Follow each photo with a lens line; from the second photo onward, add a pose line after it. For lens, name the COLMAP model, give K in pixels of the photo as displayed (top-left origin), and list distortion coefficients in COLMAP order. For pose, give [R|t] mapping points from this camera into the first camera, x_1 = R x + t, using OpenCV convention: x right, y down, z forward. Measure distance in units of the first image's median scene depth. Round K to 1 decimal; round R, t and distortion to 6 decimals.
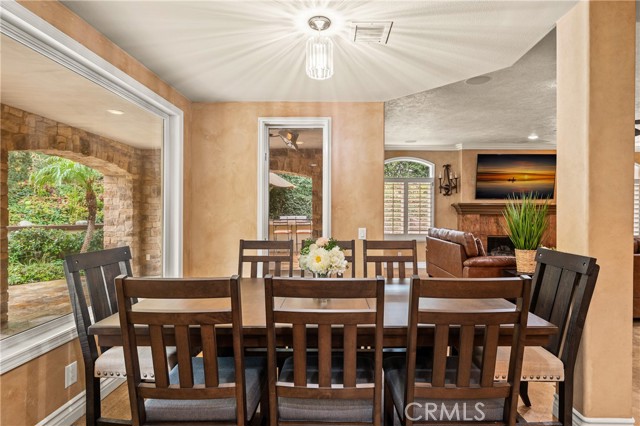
lens RADIAL K [[314.8, 0, 320.0], [0, 314.8, 213.0], [0, 0, 1]] dist [-0.000881, -0.000136]
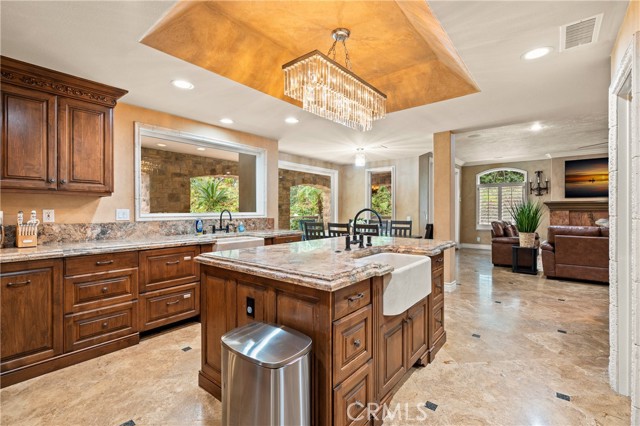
lens RADIAL K [[287.4, 0, 320.7], [0, 287.4, 210.6], [0, 0, 1]] dist [0.000281, -0.000375]
pose [[0.778779, -0.001909, -0.627295, 0.455695], [0.002439, 0.999997, -0.000015, 0.002702], [0.627293, -0.001519, 0.778781, -0.452040]]
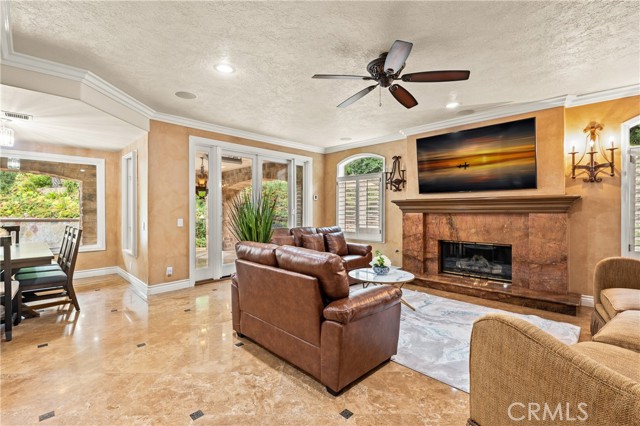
lens RADIAL K [[287.4, 0, 320.7], [0, 287.4, 210.6], [0, 0, 1]] dist [0.000281, -0.000375]
pose [[0.709628, -0.003014, -0.704570, 0.838961], [0.003837, 0.999993, -0.000414, -0.001636], [0.704566, -0.002410, 0.709635, 0.288319]]
